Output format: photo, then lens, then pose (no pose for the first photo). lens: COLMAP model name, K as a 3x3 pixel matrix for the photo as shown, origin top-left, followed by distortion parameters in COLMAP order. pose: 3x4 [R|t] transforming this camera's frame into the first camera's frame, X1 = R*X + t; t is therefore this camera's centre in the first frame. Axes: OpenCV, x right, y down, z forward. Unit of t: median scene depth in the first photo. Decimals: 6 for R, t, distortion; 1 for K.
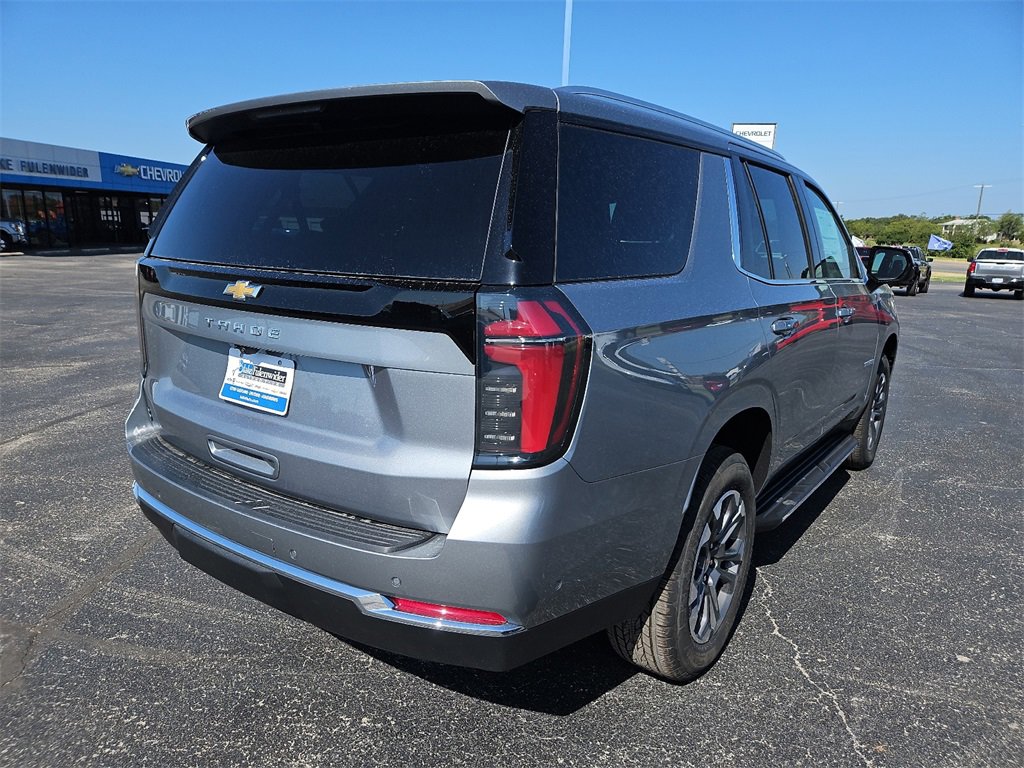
lens RADIAL K [[711.2, 0, 512.0], [0, 711.2, 384.0], [0, 0, 1]] dist [0.066600, -0.058245]
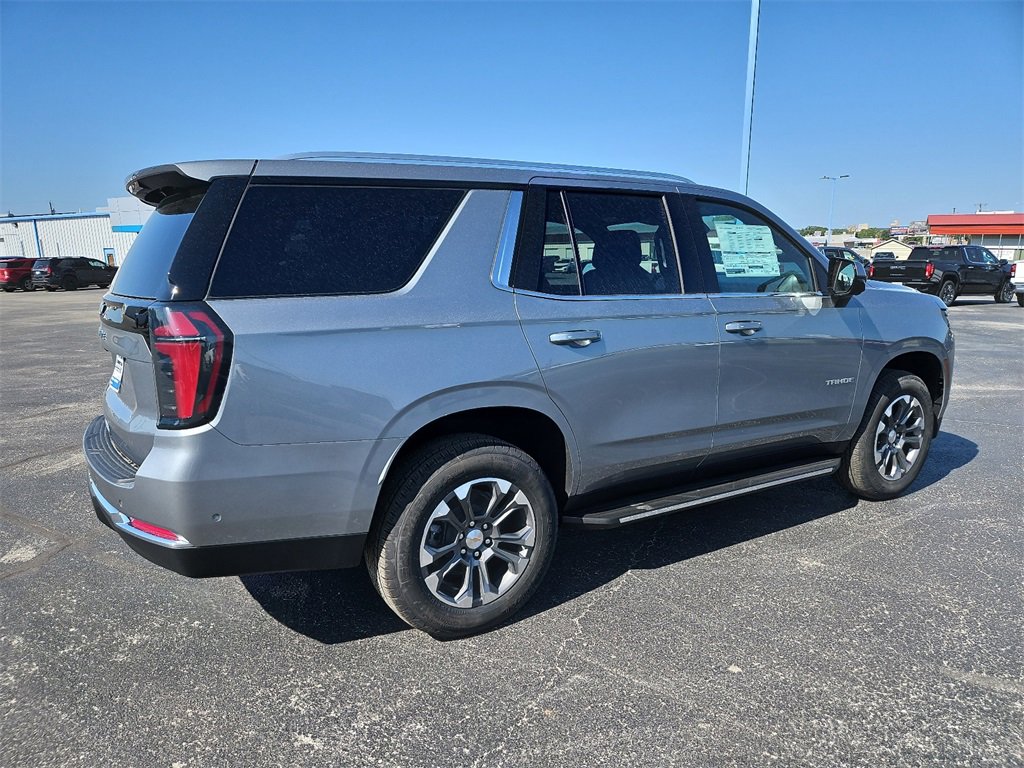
lens RADIAL K [[723.8, 0, 495.1], [0, 723.8, 383.0], [0, 0, 1]] dist [0.072220, -0.068314]
pose [[0.922515, 0.021438, -0.385365, 1.110431], [-0.034186, 0.999071, -0.026258, 0.041067], [0.384444, 0.037397, 0.922391, -0.108251]]
